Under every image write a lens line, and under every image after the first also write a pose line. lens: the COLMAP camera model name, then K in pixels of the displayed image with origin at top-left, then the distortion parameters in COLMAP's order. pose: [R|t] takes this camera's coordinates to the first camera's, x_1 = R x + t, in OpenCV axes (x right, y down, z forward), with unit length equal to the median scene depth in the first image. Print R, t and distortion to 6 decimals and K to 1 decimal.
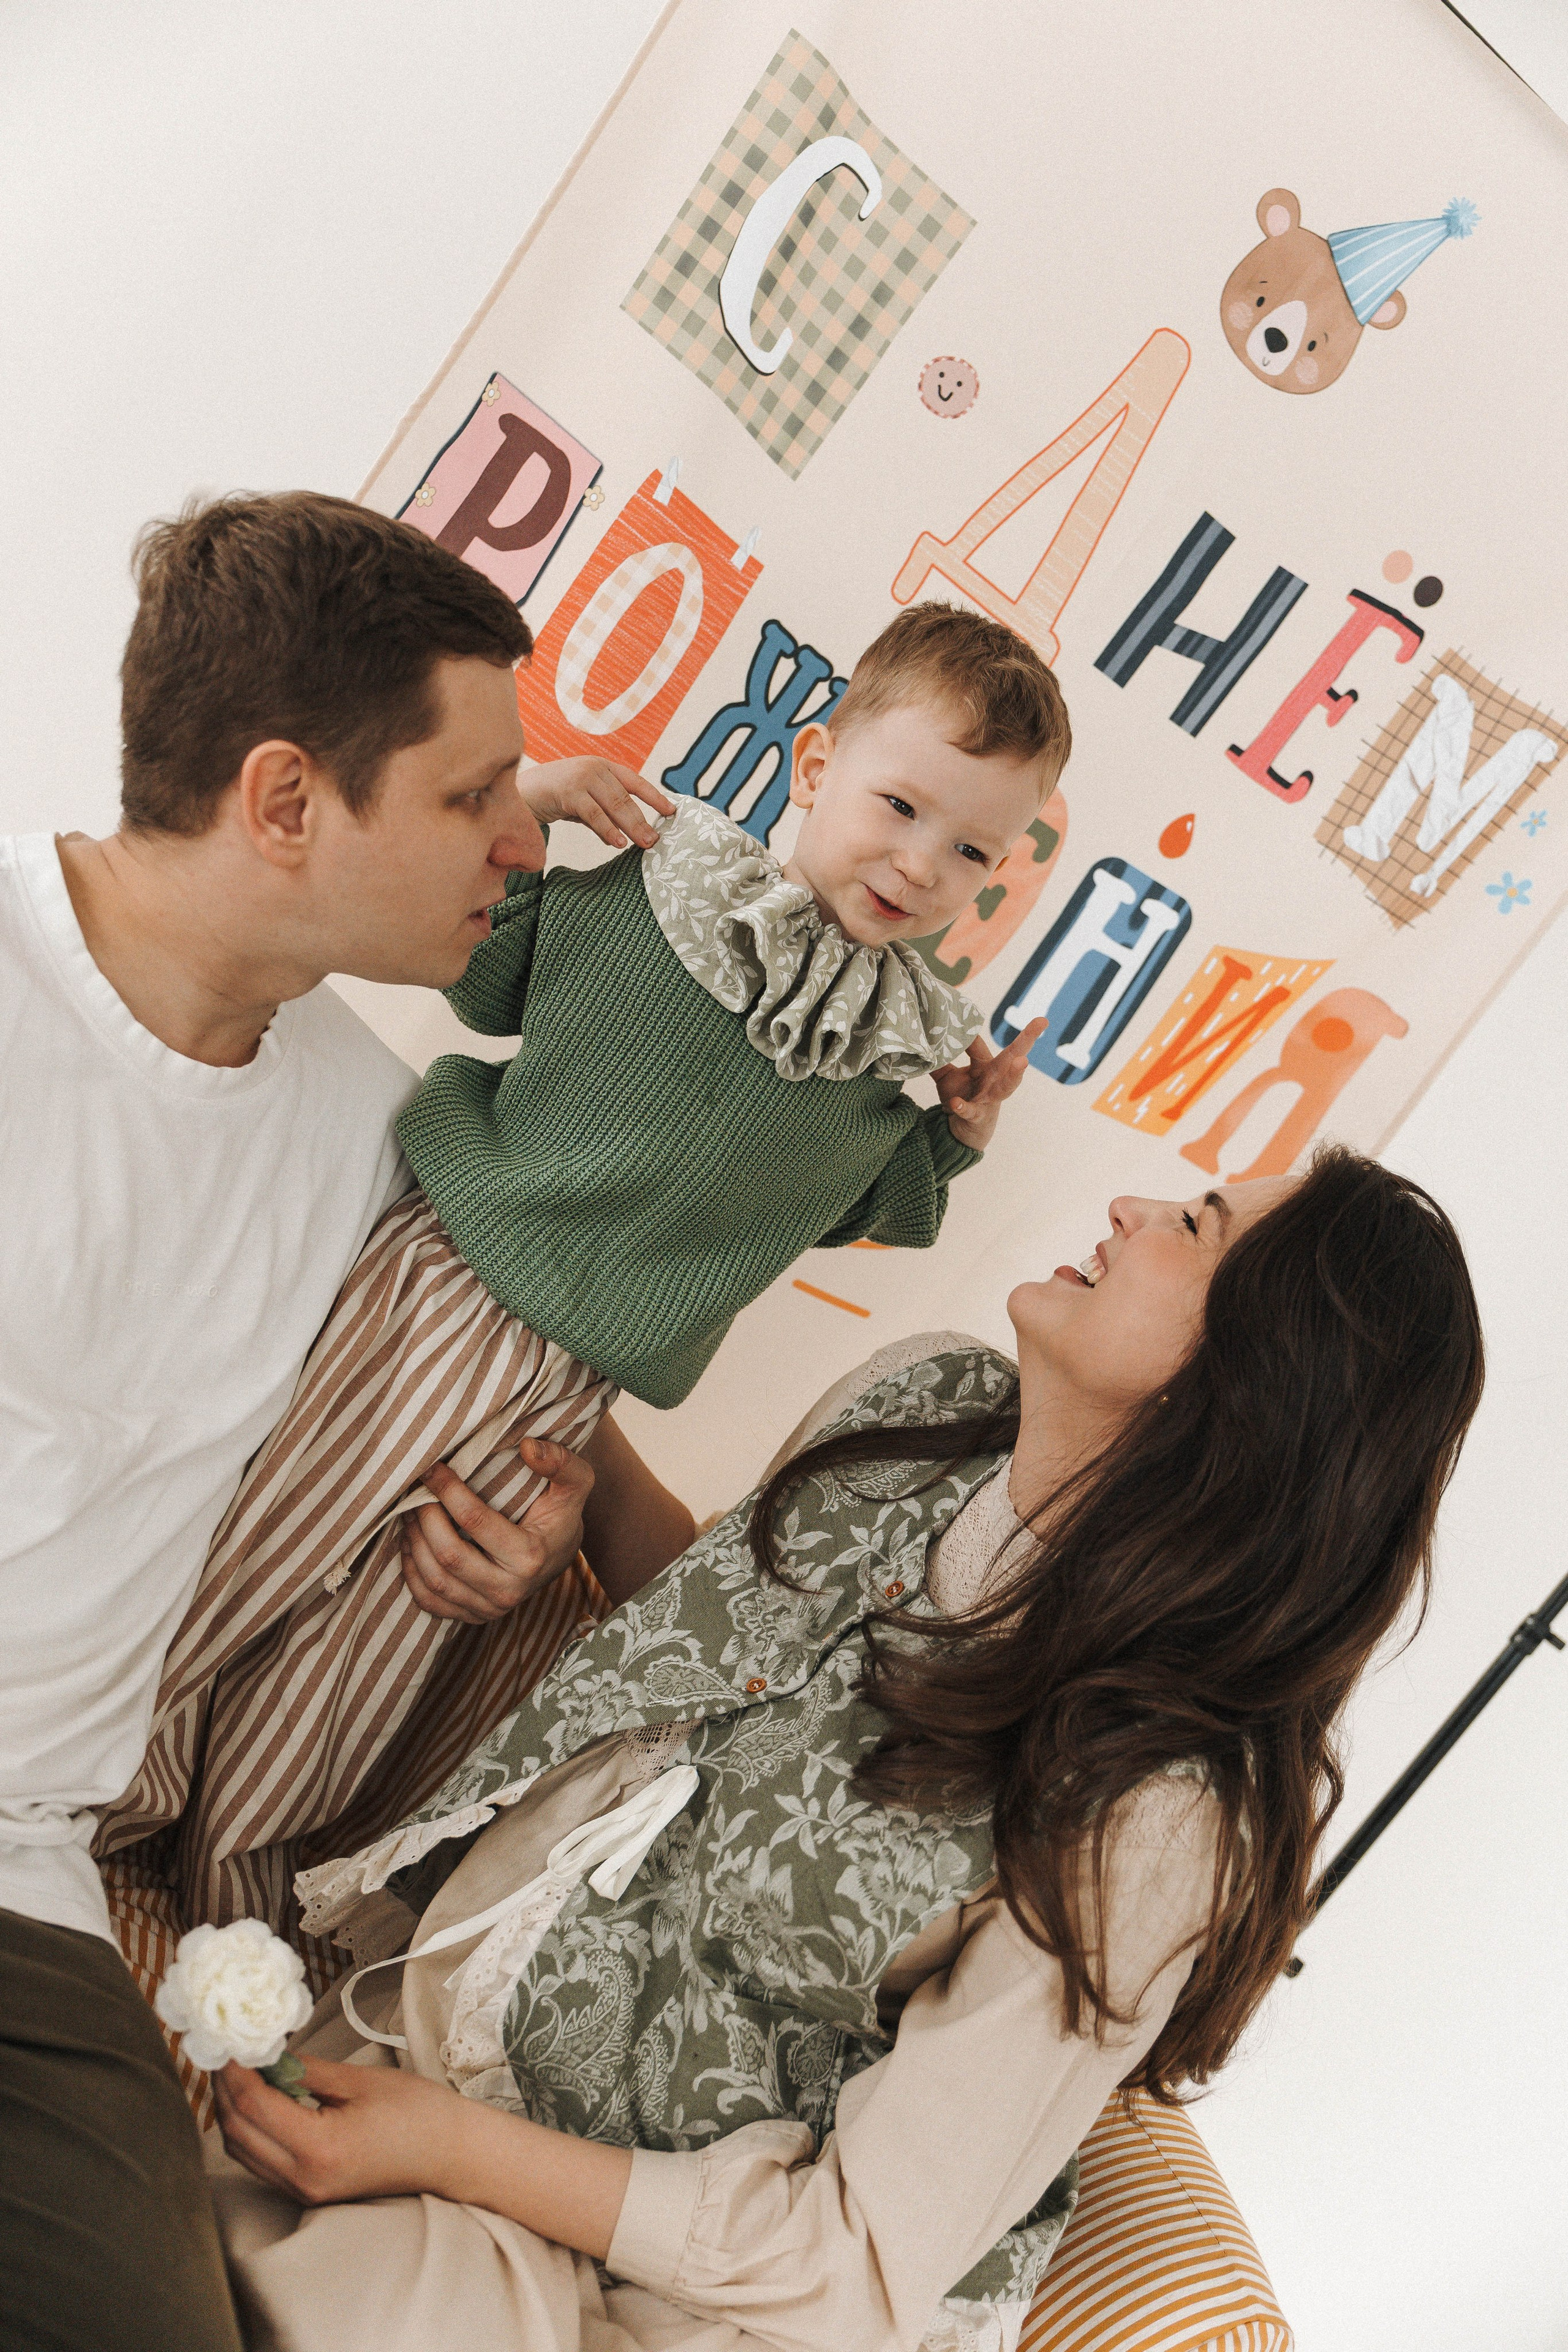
lens RADIAL K [[2526.7, 0, 784.0], [0, 2526.7, 1176.0], [0, 0, 1]] dist [0.006561, -0.034292]
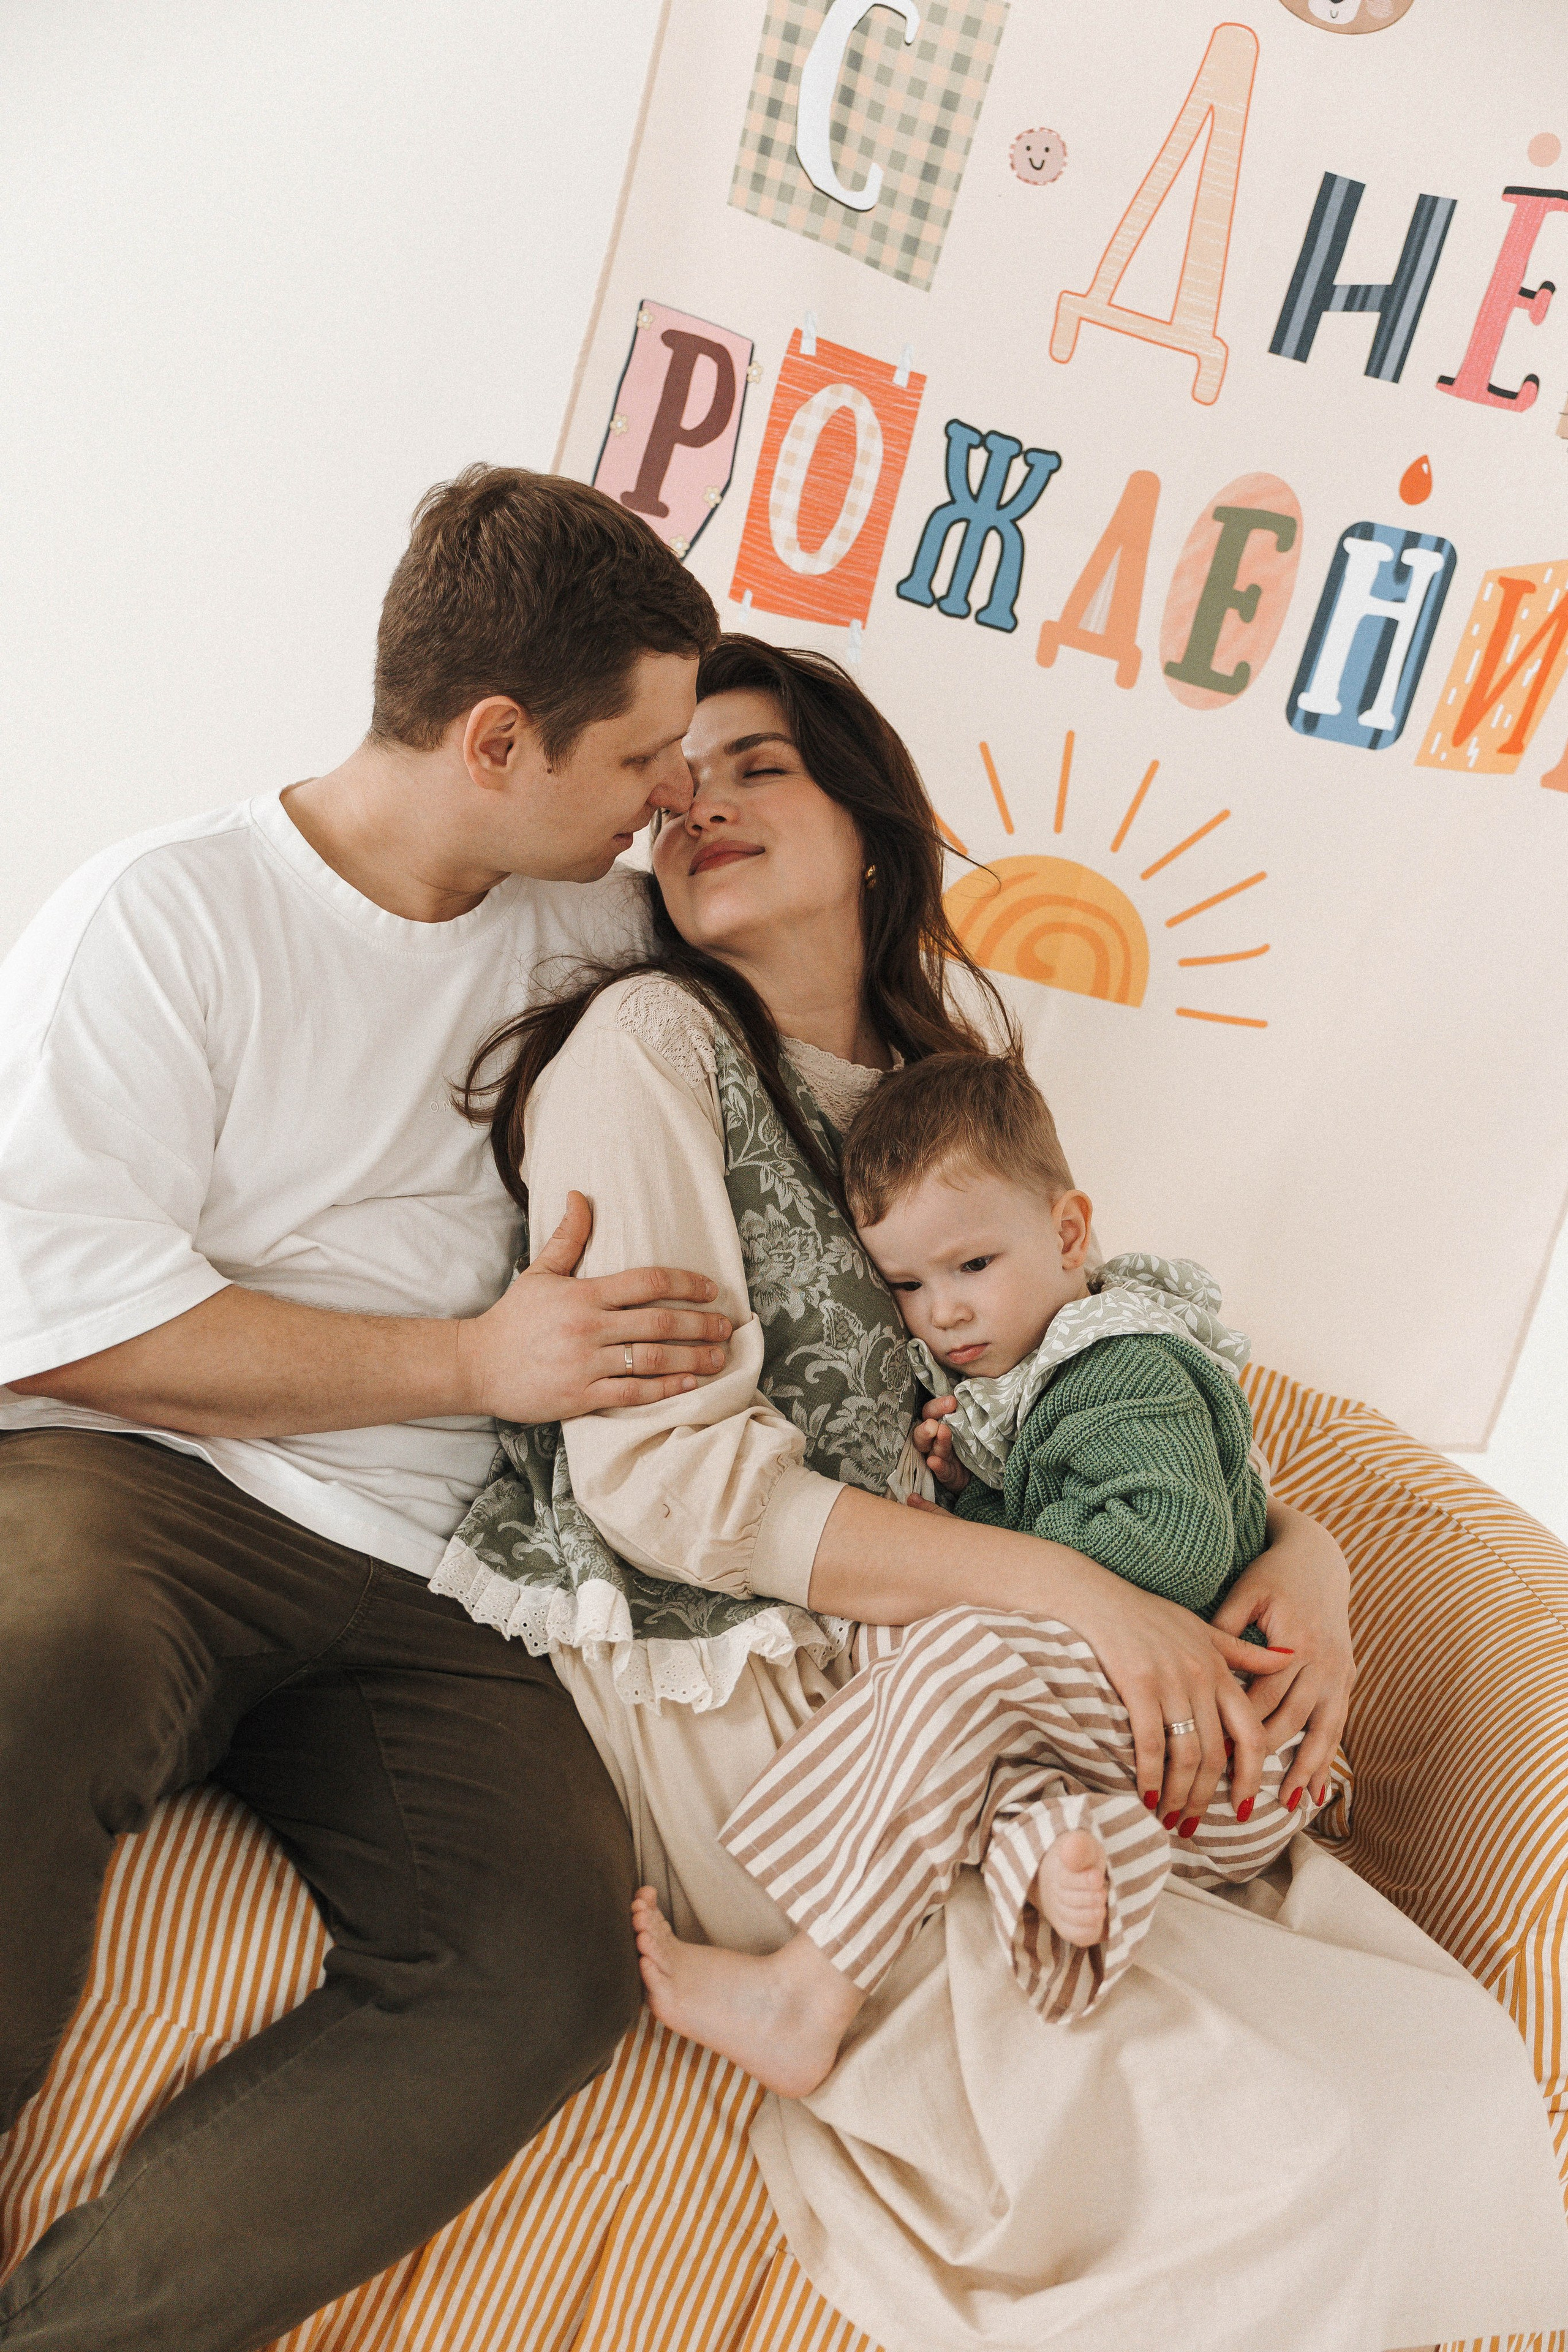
lens RADIAL K [[2824.4, 0, 752.8], [0, 2824.4, 1182.0], [0, 0, 1]] dist [0.006599, -0.050709]
pose [[0.902661, -0.270196, -0.334959, 0.236792], [0.262161, 0.962488, -0.069914, 0.158061], [0.341285, -0.024705, 0.939635, -0.179657]]
